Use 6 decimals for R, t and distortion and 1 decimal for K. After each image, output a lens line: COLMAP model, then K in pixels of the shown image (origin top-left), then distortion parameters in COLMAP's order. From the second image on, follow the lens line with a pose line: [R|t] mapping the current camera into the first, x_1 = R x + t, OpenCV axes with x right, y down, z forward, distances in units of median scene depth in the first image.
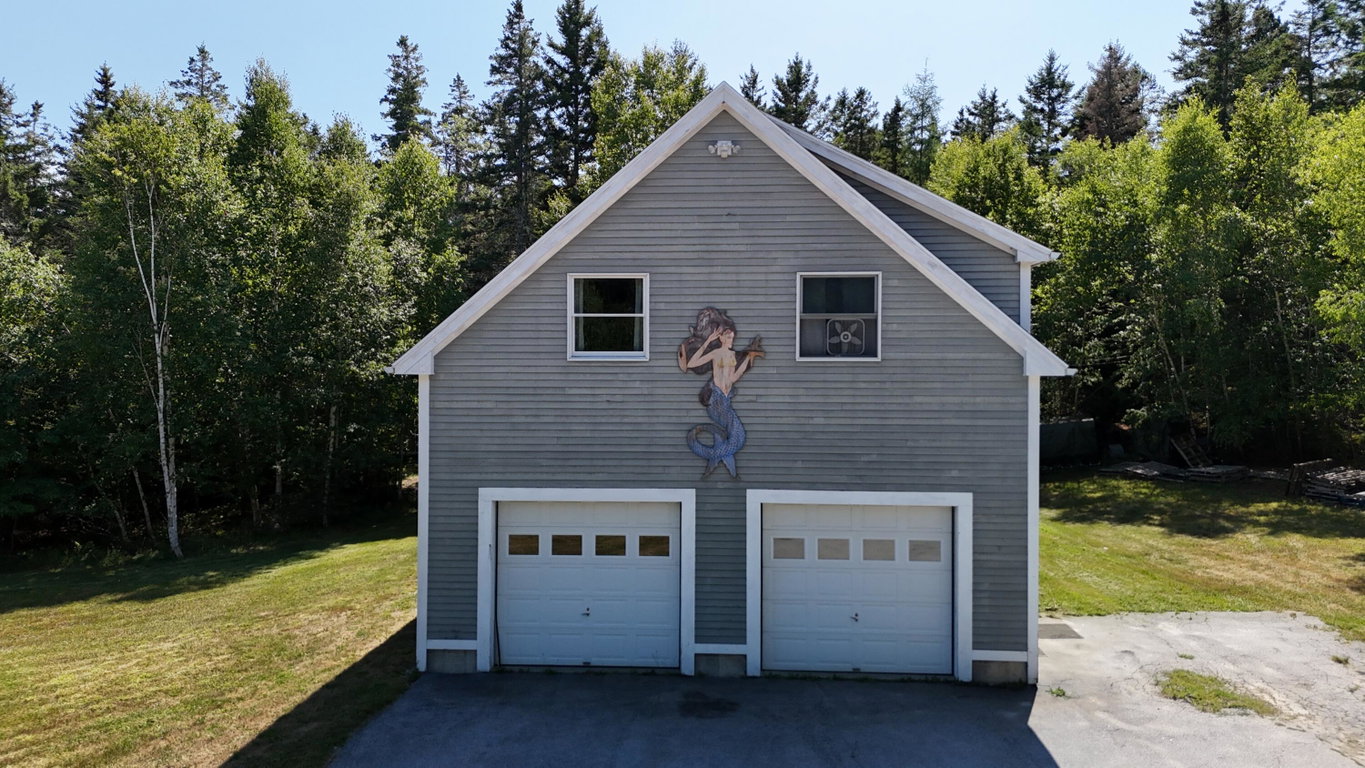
lens RADIAL K [[1019.1, 0, 682.5], [0, 1019.1, 384.0], [0, 0, 1]] dist [0.037583, -0.006549]
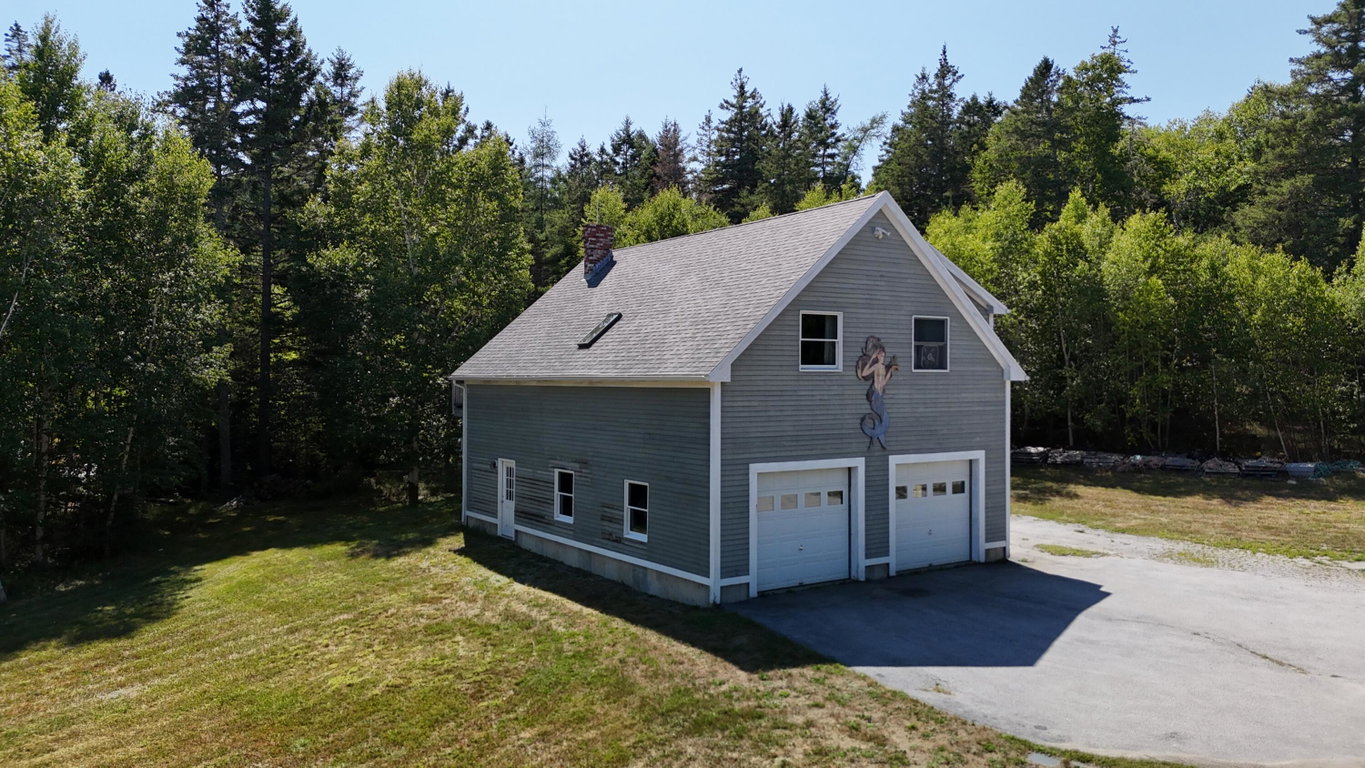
lens RADIAL K [[963.7, 0, 682.5], [0, 963.7, 384.0], [0, 0, 1]] dist [-0.004799, -0.002595]
pose [[0.813216, -0.006607, 0.581924, -1.031661], [0.003821, 0.999975, 0.006014, -0.014064], [-0.581949, -0.002667, 0.813221, 0.001433]]
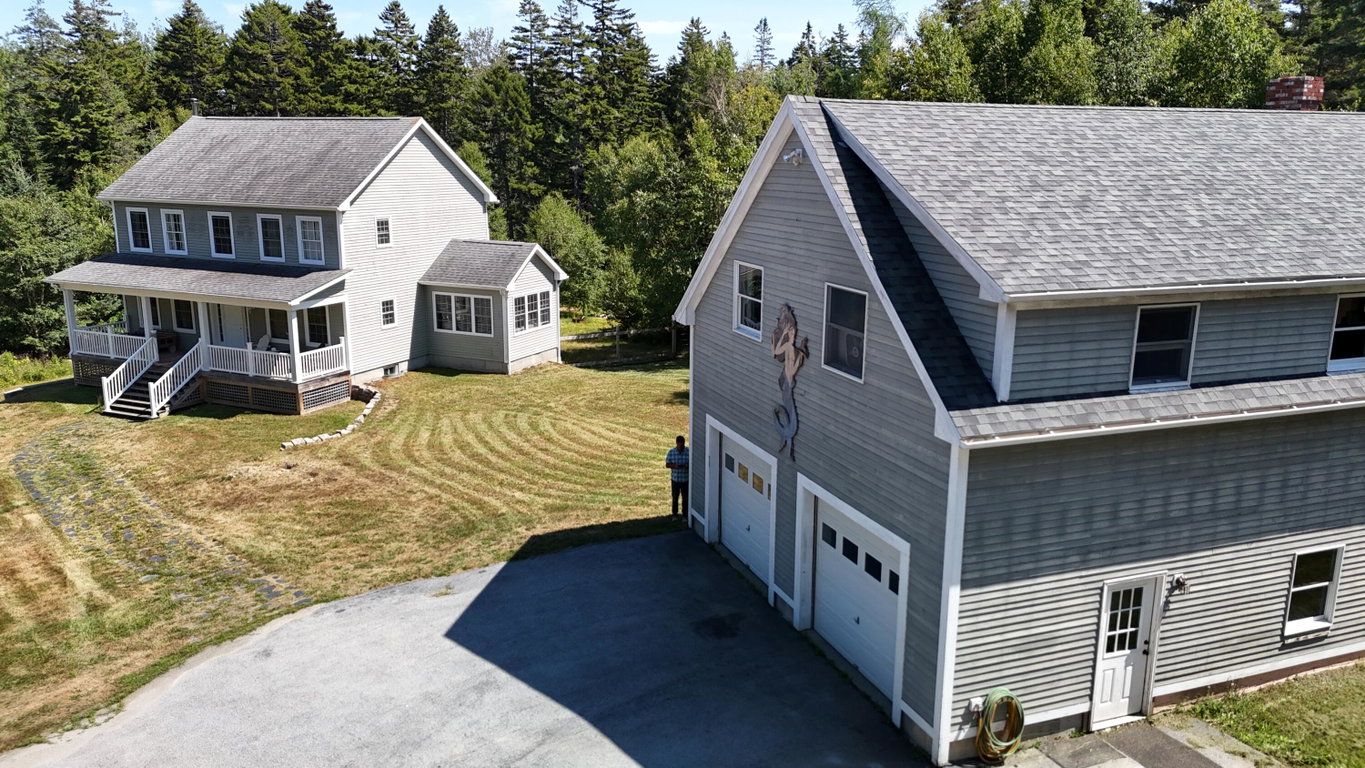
lens RADIAL K [[1019.1, 0, 682.5], [0, 1019.1, 384.0], [0, 0, 1]] dist [0.037583, -0.006549]
pose [[0.396073, 0.208381, -0.894262, 0.984504], [-0.007050, 0.974570, 0.223972, -0.236399], [0.918192, -0.082404, 0.387470, 0.462267]]
